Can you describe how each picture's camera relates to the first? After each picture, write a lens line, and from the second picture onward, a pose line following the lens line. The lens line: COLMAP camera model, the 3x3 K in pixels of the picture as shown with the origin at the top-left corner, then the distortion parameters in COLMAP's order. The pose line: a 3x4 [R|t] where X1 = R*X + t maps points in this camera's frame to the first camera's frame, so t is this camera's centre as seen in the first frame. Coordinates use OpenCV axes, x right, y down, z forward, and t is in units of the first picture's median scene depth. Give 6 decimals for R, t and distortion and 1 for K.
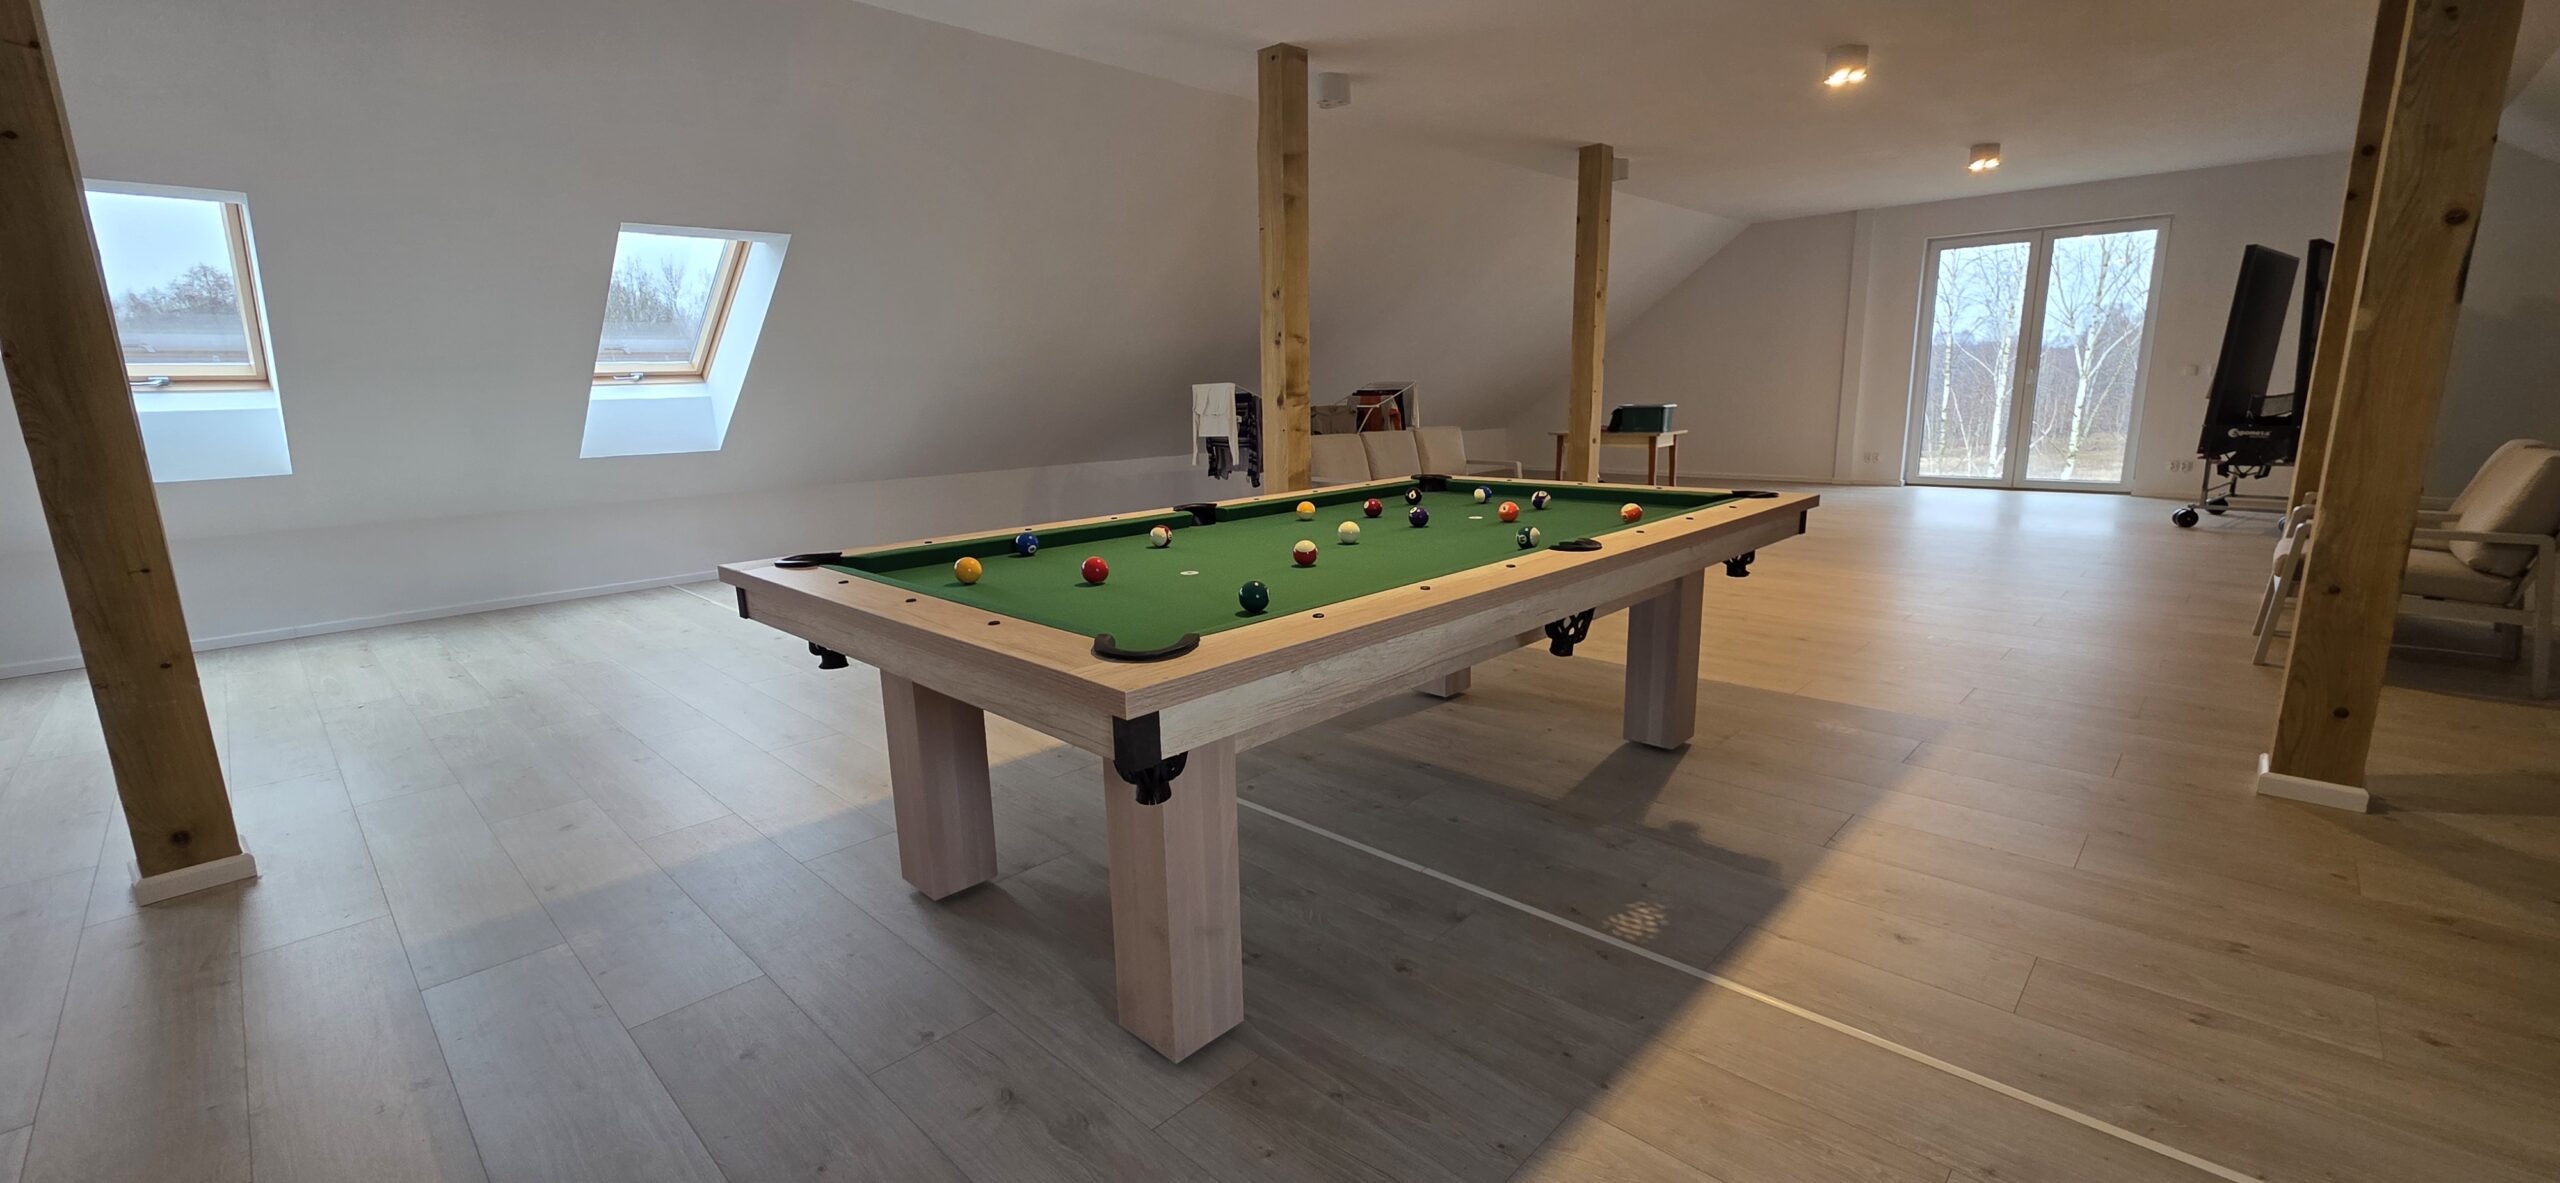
lens RADIAL K [[1007.2, 0, 1280.0], [0, 1007.2, 591.5], [0, 0, 1]] dist [0.000800, 0.000025]
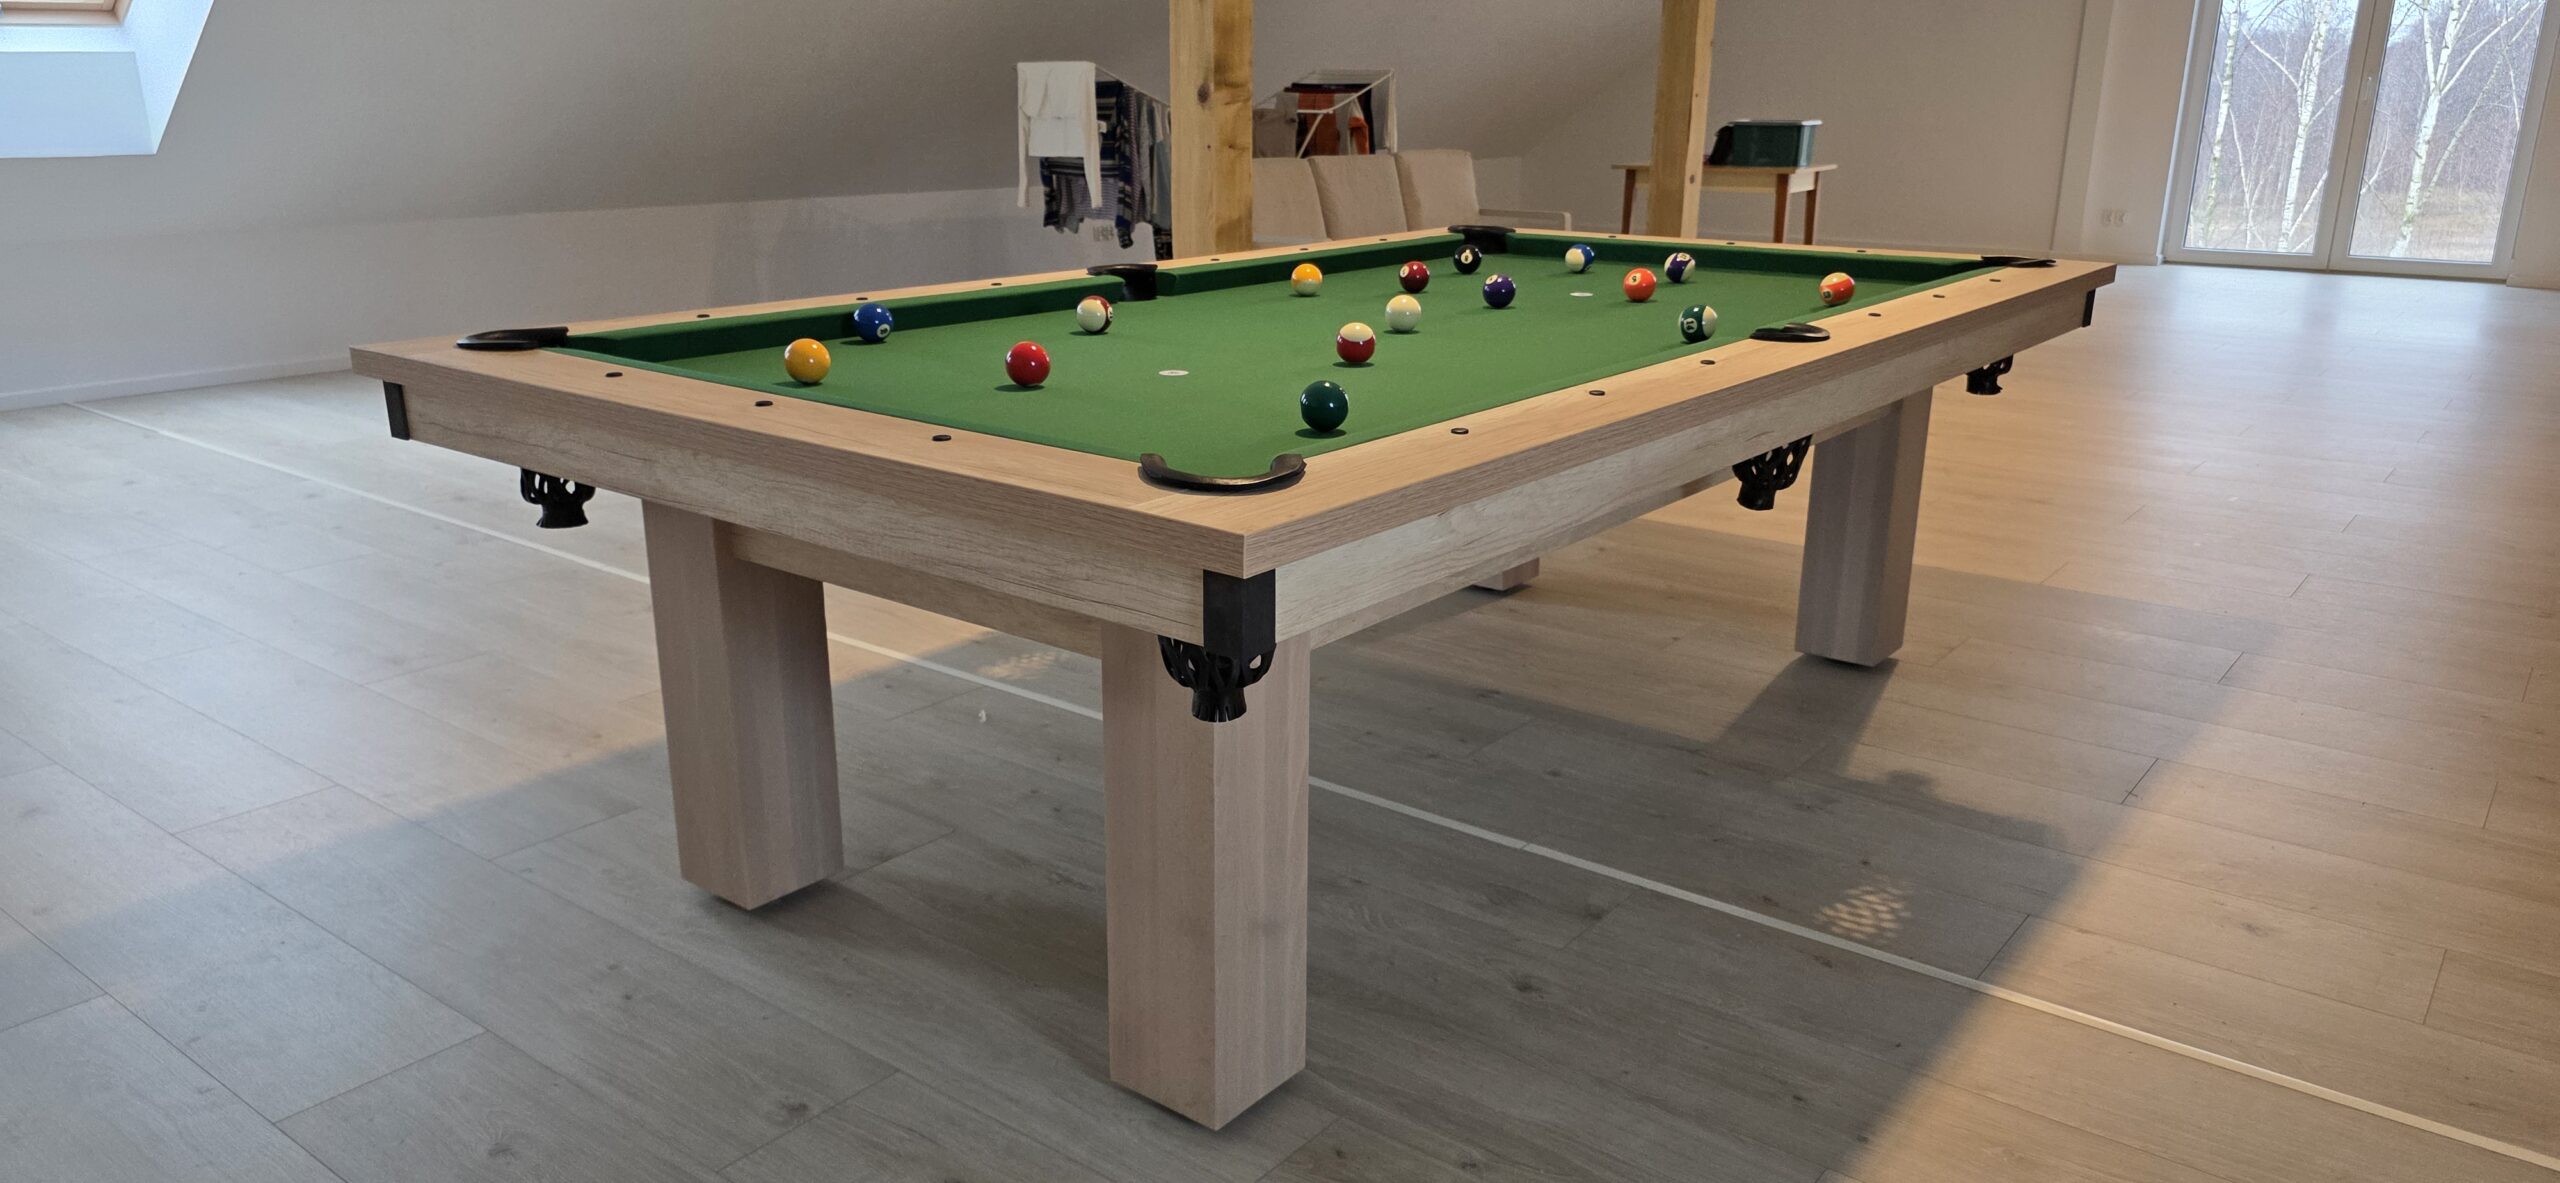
lens RADIAL K [[1713.3, 0, 1280.0], [0, 1713.3, 591.5], [0, 0, 1]] dist [0.062710, -0.059081]
pose [[0.993847, -0.002126, 0.110742, -0.118675], [-0.007655, 0.996107, 0.087819, 0.018761], [-0.110497, -0.088127, 0.989962, -0.040958]]
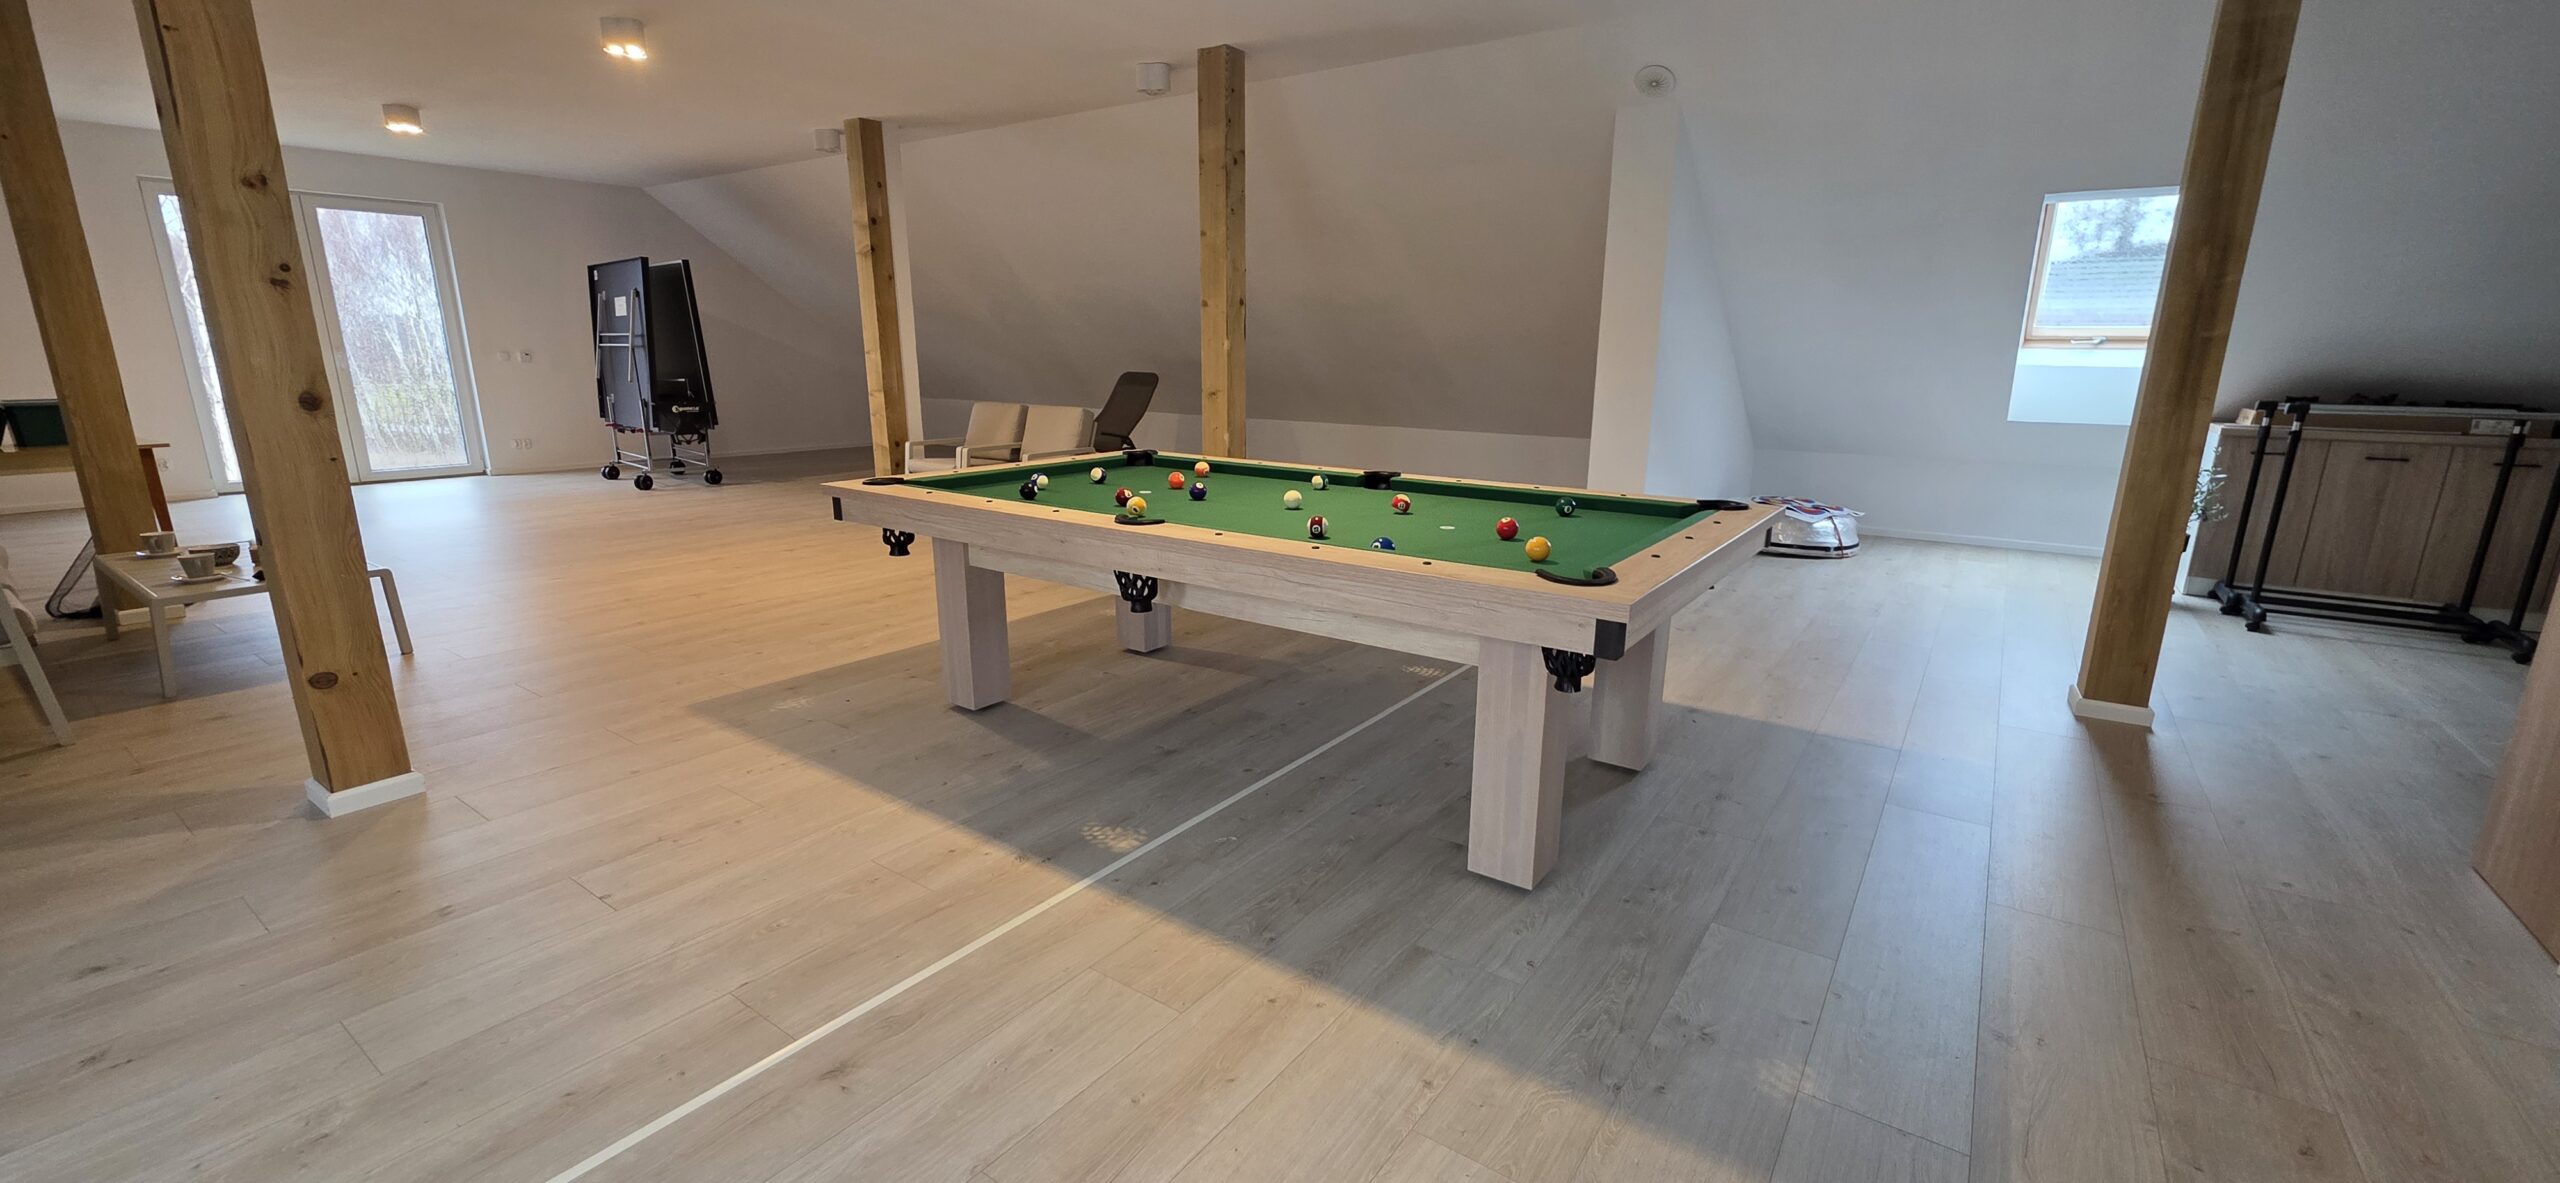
lens RADIAL K [[1032.2, 0, 1280.0], [0, 1032.2, 591.5], [0, 0, 1]] dist [-0.000659, -0.000057]
pose [[-0.150692, -0.207156, 0.966632, -1.094470], [0.196382, 0.952038, 0.234643, -0.234930], [-0.968879, 0.225188, -0.102783, 1.130458]]
